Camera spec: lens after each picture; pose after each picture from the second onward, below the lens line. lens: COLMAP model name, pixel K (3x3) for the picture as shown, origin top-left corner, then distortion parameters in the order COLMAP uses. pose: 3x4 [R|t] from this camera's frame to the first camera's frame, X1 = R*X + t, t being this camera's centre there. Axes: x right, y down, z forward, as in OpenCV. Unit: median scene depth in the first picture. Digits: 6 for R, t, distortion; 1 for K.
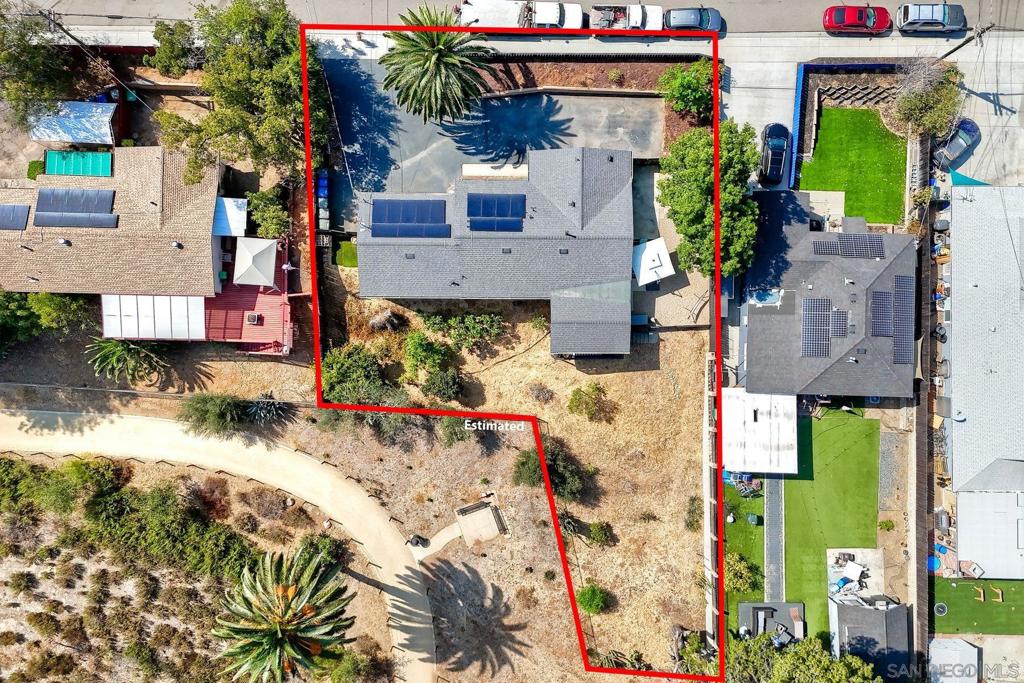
lens RADIAL K [[751.4, 0, 514.6], [0, 751.4, 337.3], [0, 0, 1]] dist [0.079511, -0.072645]
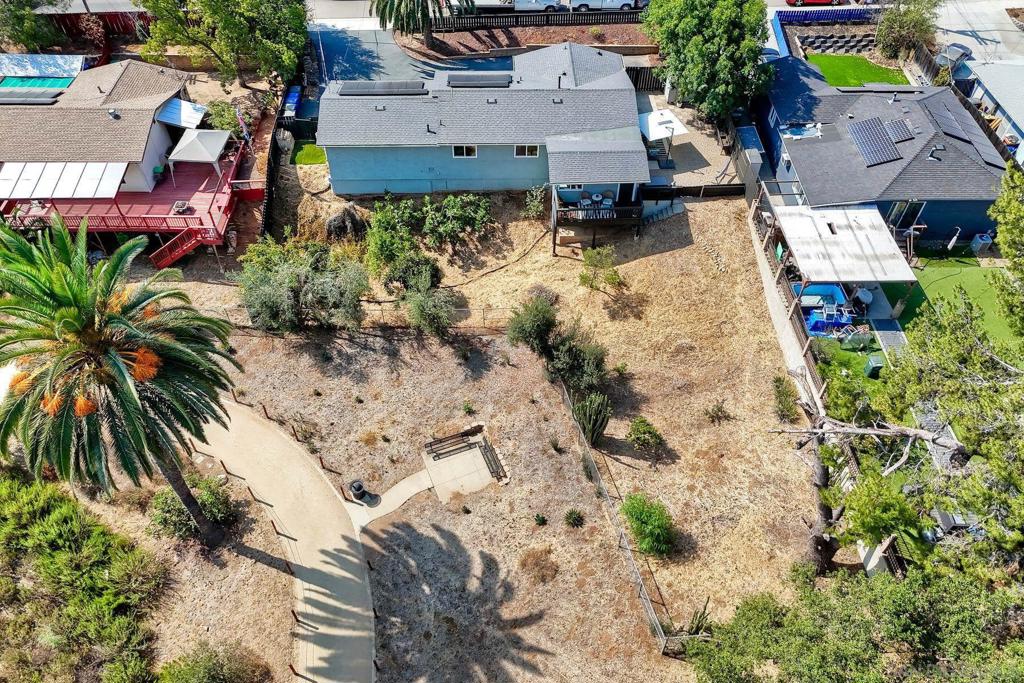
lens RADIAL K [[751.4, 0, 514.6], [0, 751.4, 337.3], [0, 0, 1]] dist [0.079511, -0.072645]
pose [[0.999324, -0.034056, 0.013865, -0.005271], [0.035063, 0.769036, -0.638243, 0.581889], [0.011074, 0.638297, 0.769710, 0.440935]]
